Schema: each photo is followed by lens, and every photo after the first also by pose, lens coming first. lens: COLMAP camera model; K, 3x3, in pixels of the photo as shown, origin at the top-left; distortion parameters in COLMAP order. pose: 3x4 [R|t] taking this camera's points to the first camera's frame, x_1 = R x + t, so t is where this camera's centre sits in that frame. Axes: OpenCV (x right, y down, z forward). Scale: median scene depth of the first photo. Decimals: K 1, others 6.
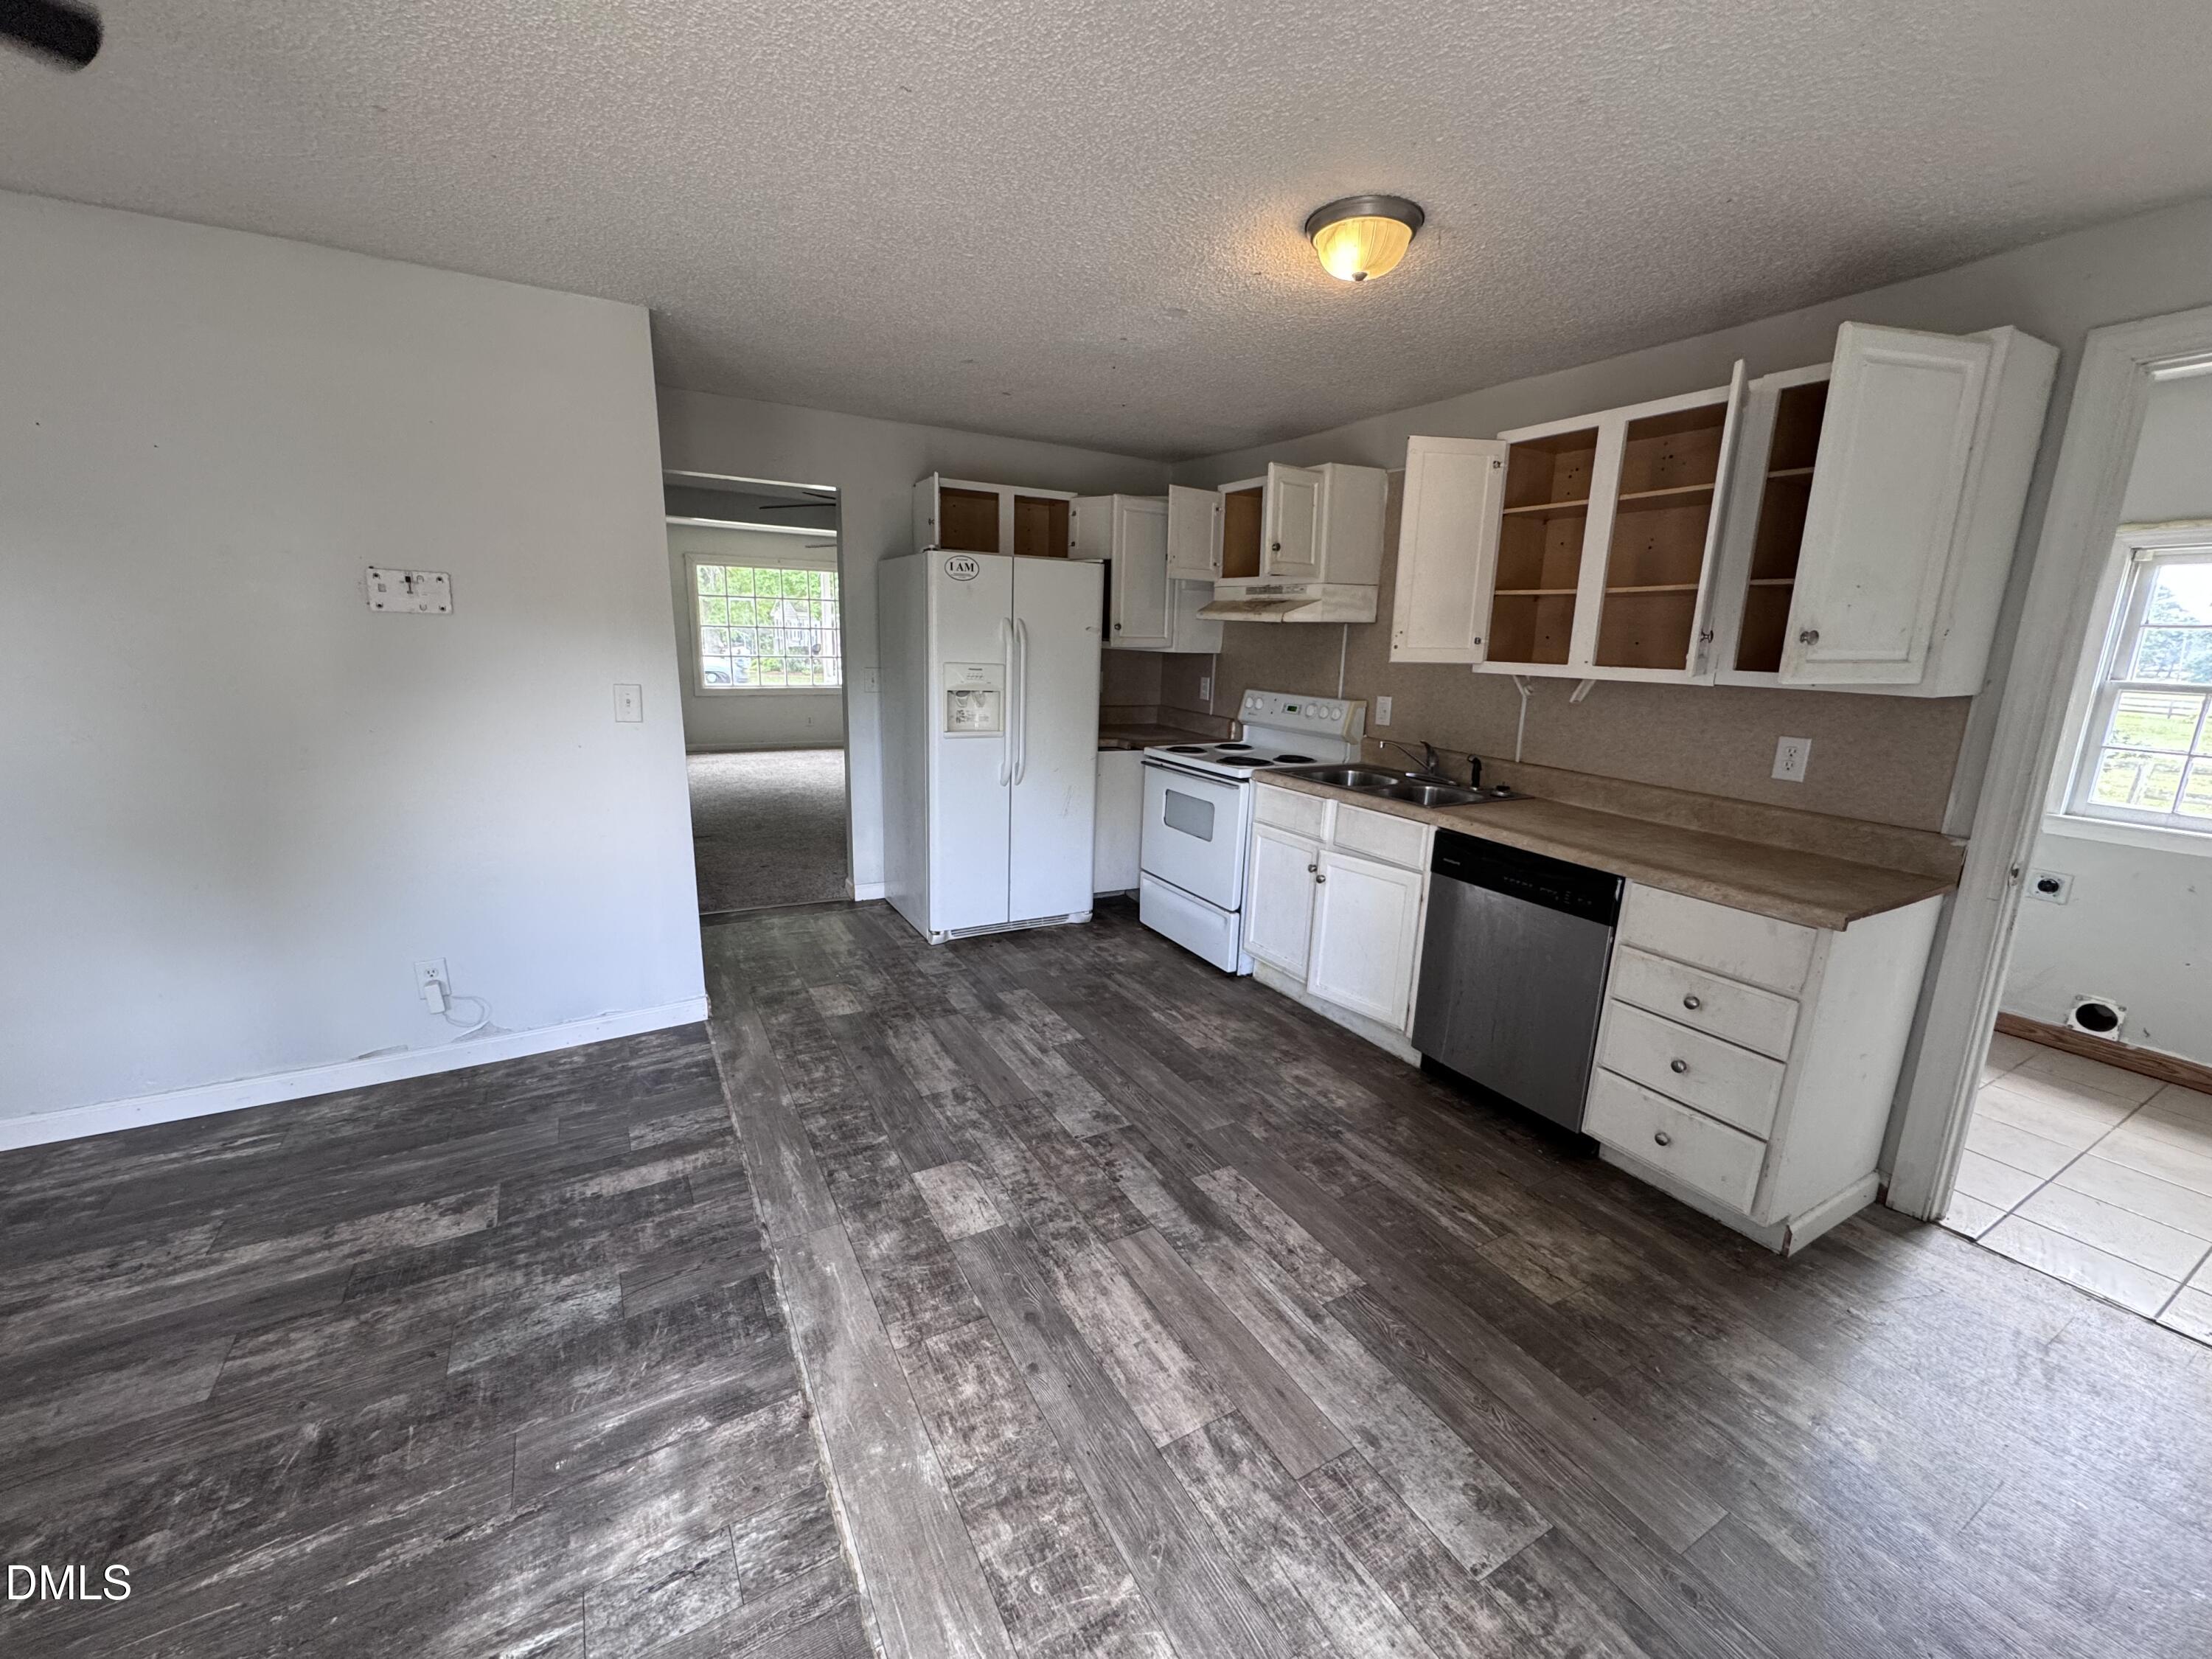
lens RADIAL K [[887.6, 0, 1109.4], [0, 887.6, 824.1], [0, 0, 1]] dist [-0.002030, 0.000368]
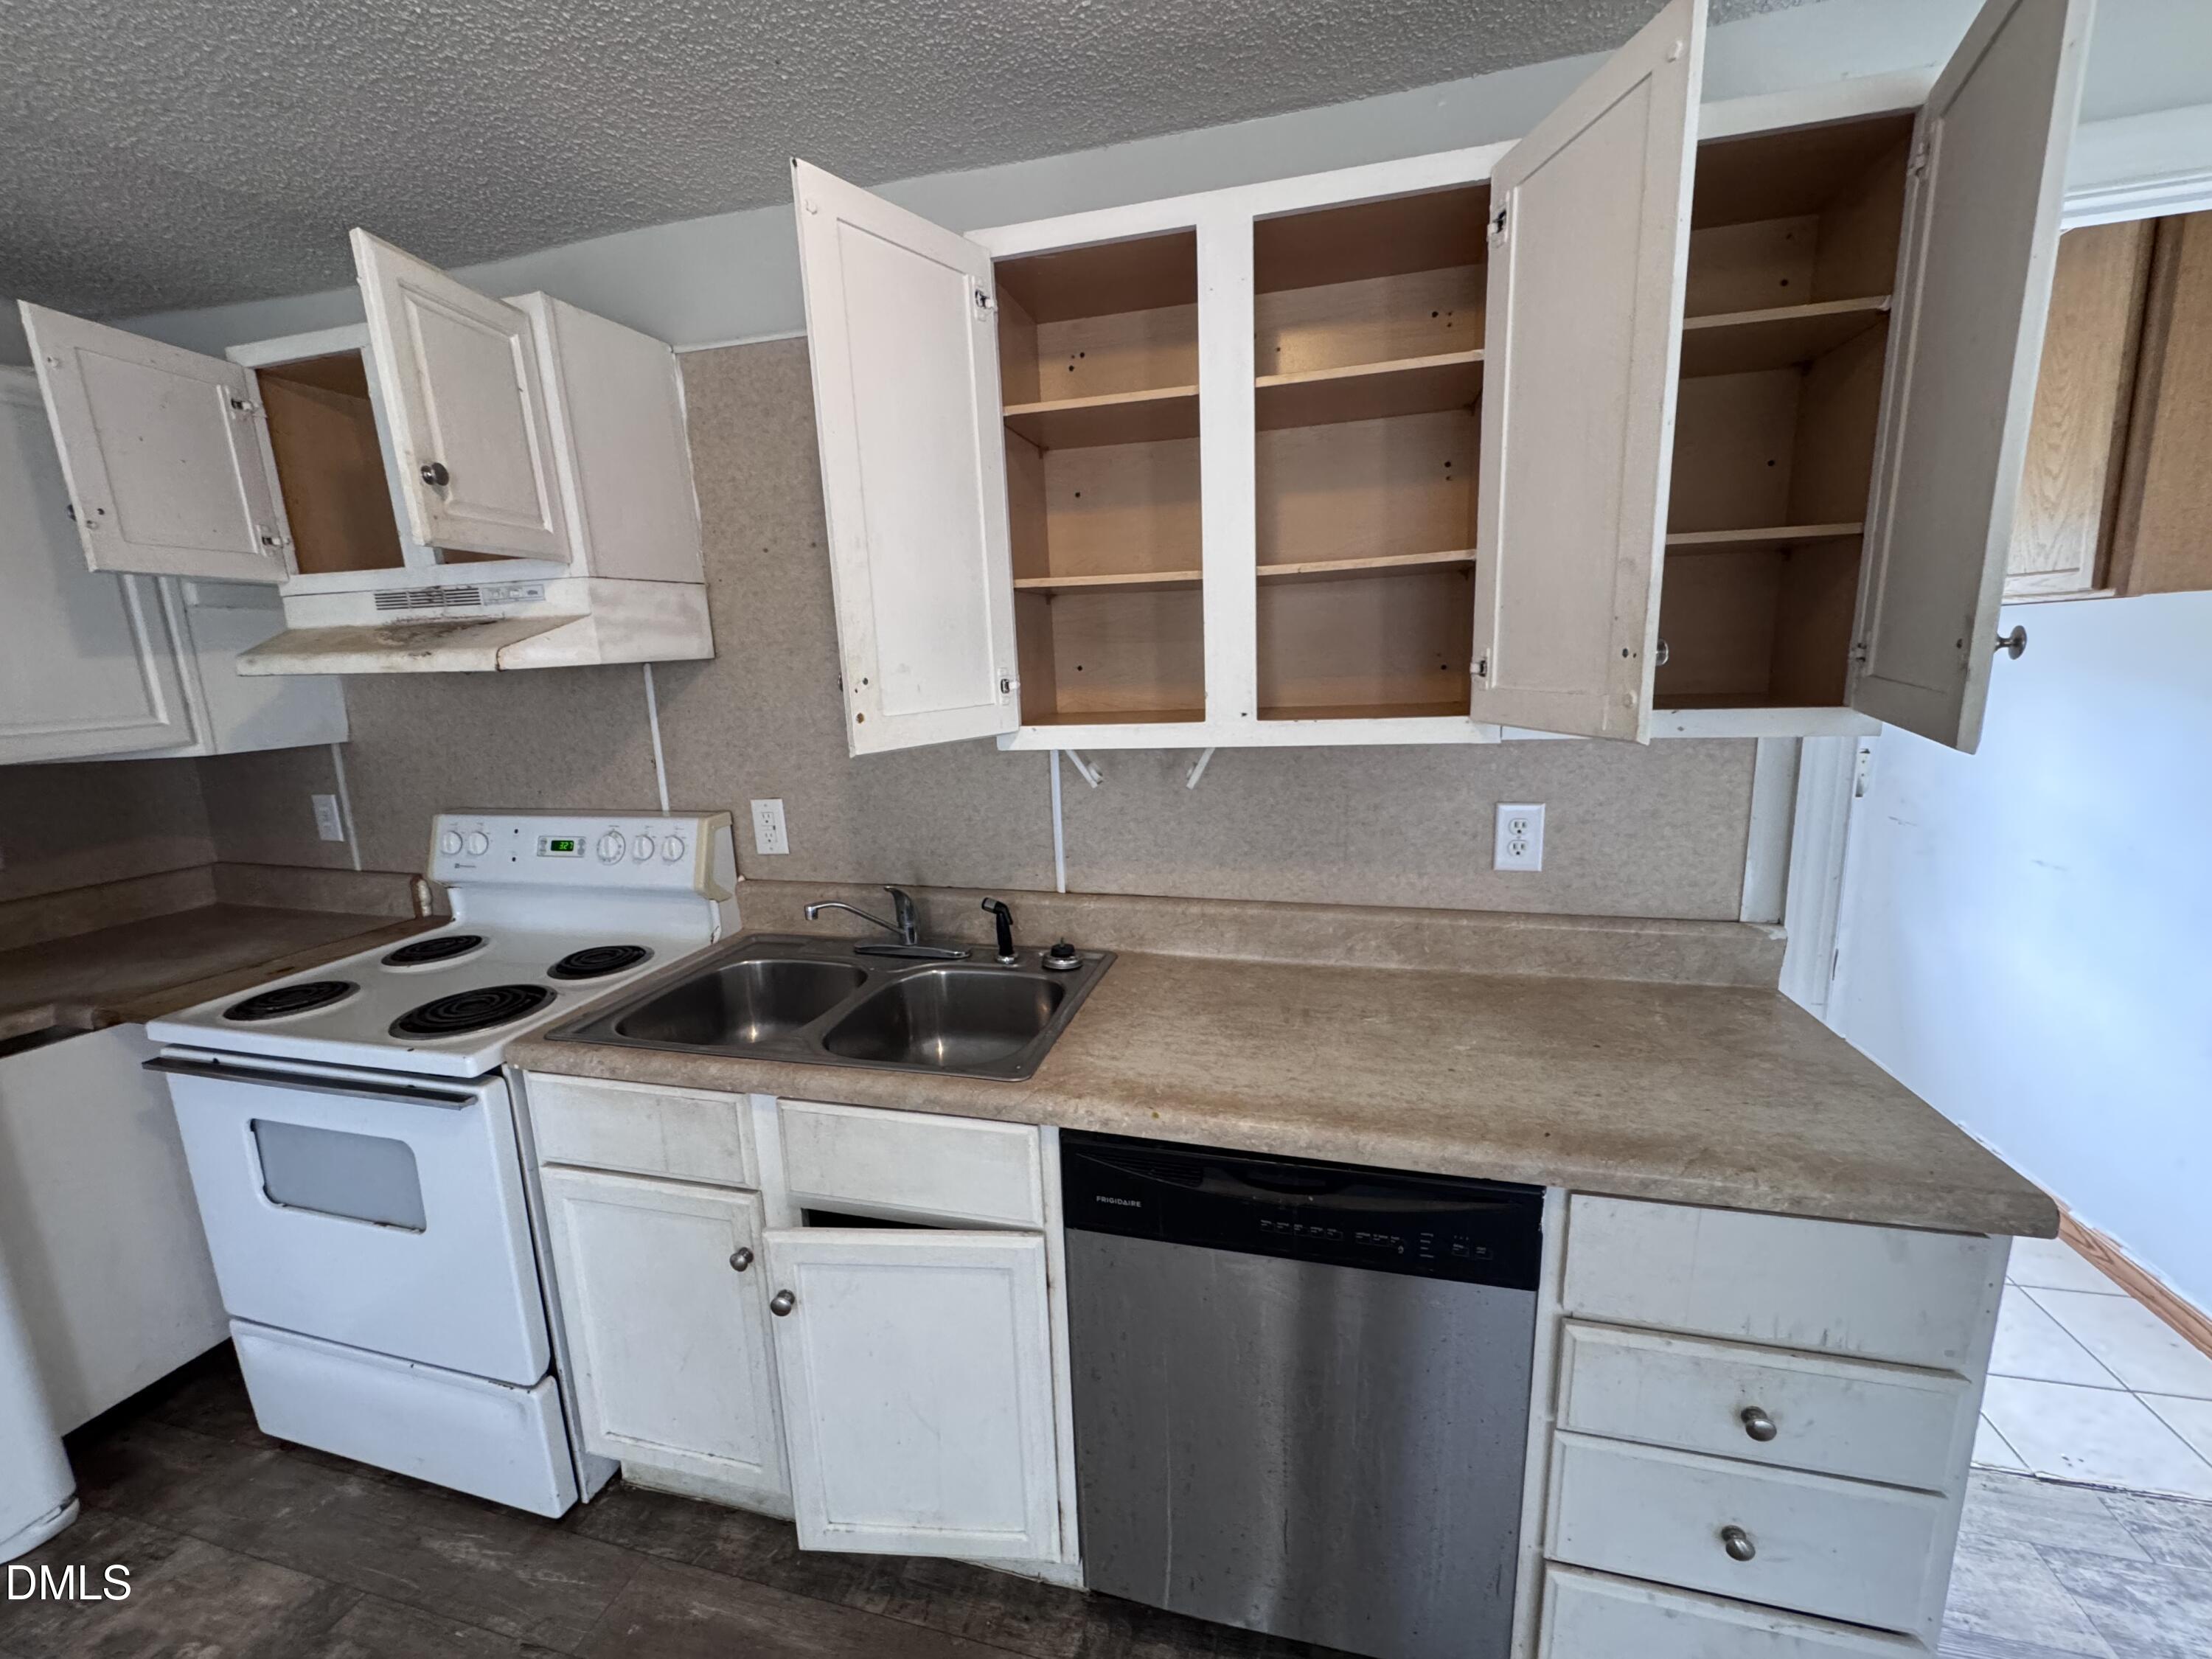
lens RADIAL K [[887.6, 0, 1105.2], [0, 887.6, 829.9], [0, 0, 1]] dist [-0.002030, 0.000368]
pose [[0.693686, -0.192910, 0.693963, 0.099272], [0.207010, 0.976214, 0.064443, -0.136862], [-0.689888, 0.098955, 0.717121, 0.572025]]
